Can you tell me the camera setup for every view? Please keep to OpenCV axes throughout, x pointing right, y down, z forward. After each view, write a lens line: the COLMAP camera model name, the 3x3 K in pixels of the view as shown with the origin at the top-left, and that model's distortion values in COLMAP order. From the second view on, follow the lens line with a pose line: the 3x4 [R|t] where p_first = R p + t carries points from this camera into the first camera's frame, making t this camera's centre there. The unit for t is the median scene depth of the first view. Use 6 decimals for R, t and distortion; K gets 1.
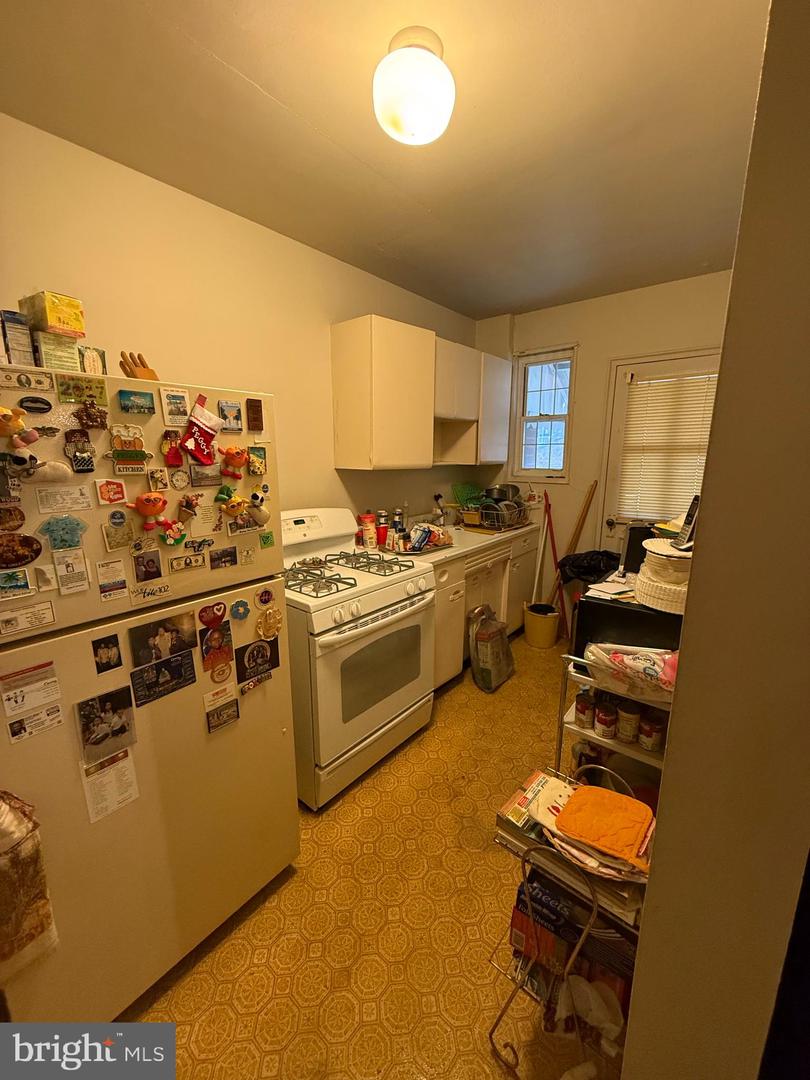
lens RADIAL K [[427.7, 0, 403.1], [0, 427.7, 543.4], [0, 0, 1]] dist [-0.002317, -0.000057]
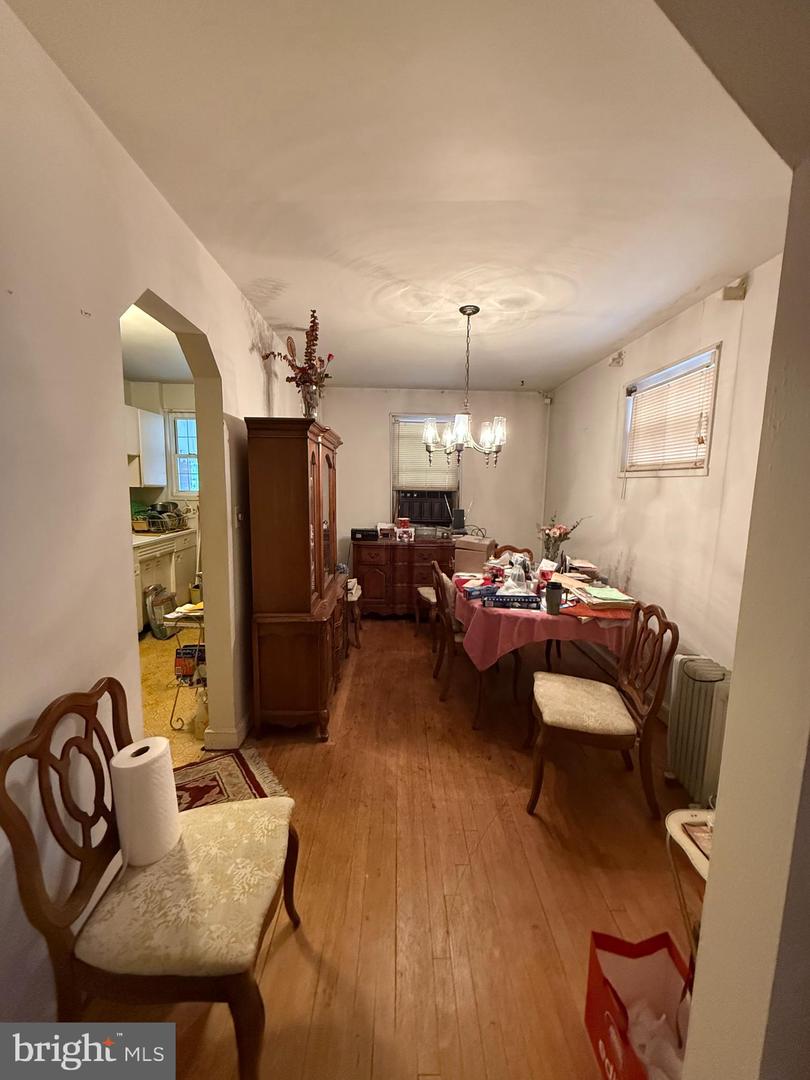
lens RADIAL K [[427.7, 0, 404.2], [0, 427.7, 539.6], [0, 0, 1]] dist [-0.002317, -0.000057]
pose [[0.755735, -0.066211, 0.651522, -0.095617], [0.112615, 0.993195, -0.029695, 0.120117], [-0.645122, 0.095813, 0.758049, -0.572237]]
